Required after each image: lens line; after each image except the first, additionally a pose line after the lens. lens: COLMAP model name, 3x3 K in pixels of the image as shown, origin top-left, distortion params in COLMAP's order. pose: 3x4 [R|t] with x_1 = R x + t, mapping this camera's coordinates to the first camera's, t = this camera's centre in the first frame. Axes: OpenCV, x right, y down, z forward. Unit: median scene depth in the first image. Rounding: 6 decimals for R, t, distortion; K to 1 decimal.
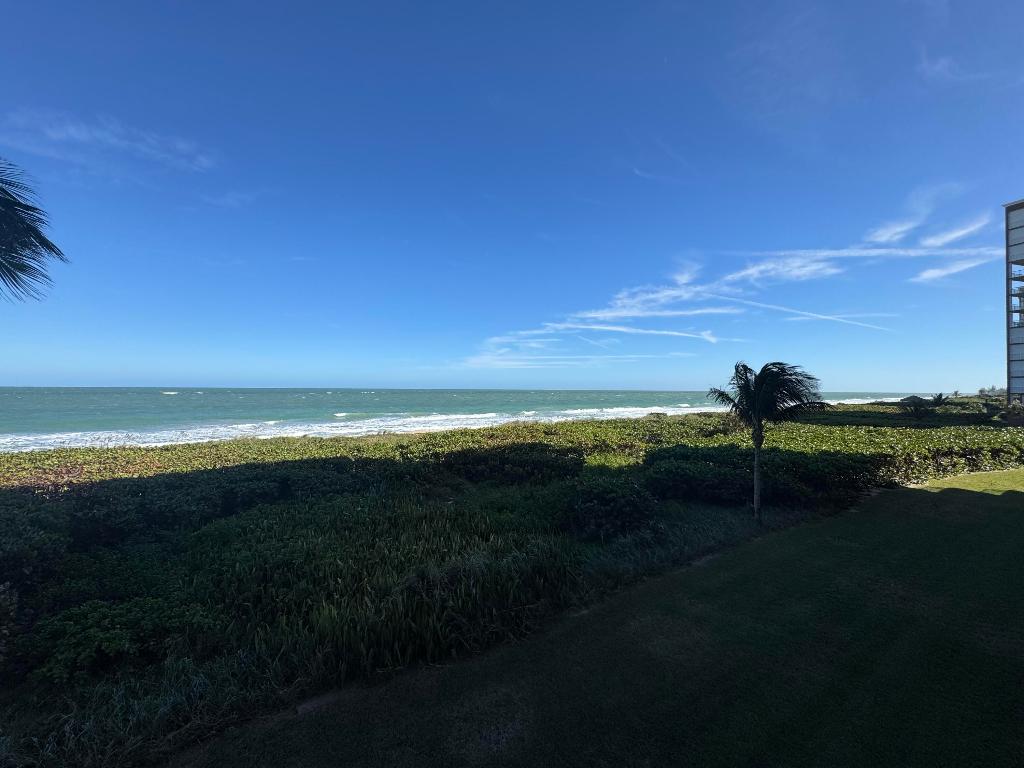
lens RADIAL K [[406.1, 0, 507.3], [0, 406.1, 381.1], [0, 0, 1]] dist [0.001118, 0.000597]
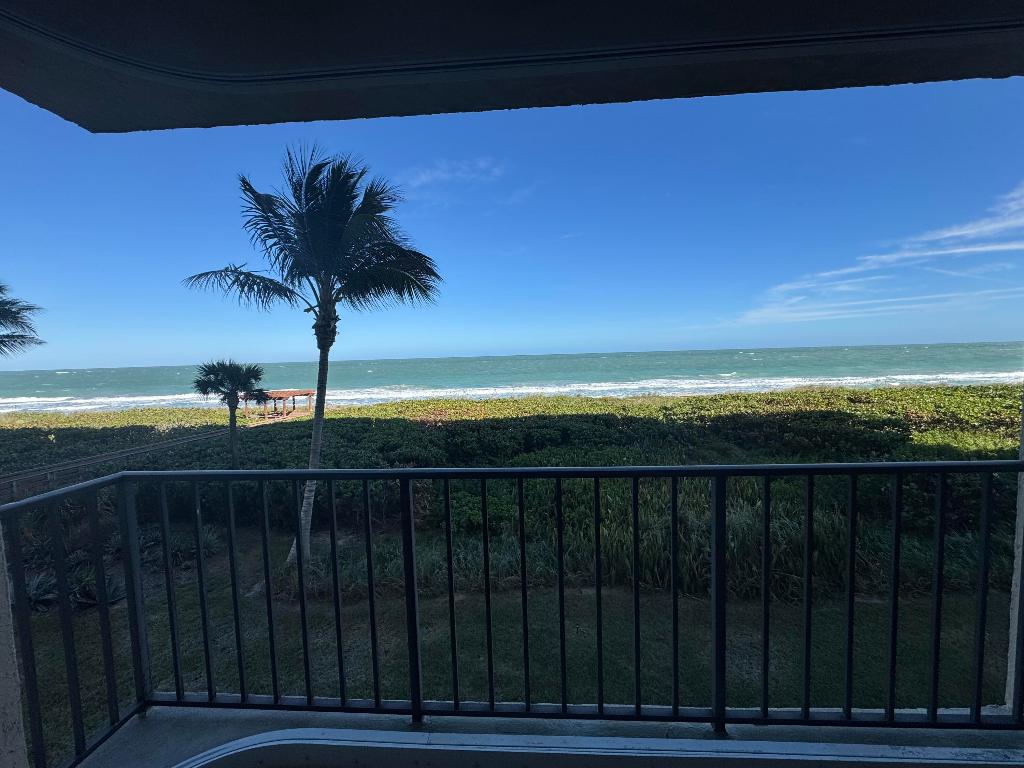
lens RADIAL K [[406.1, 0, 516.0], [0, 406.1, 378.9], [0, 0, 1]] dist [0.001118, 0.000597]
pose [[0.818452, 0.004022, -0.574561, 0.048622], [0.045068, 0.996445, 0.071174, -0.003488], [0.572805, -0.084147, 0.815361, -0.103920]]
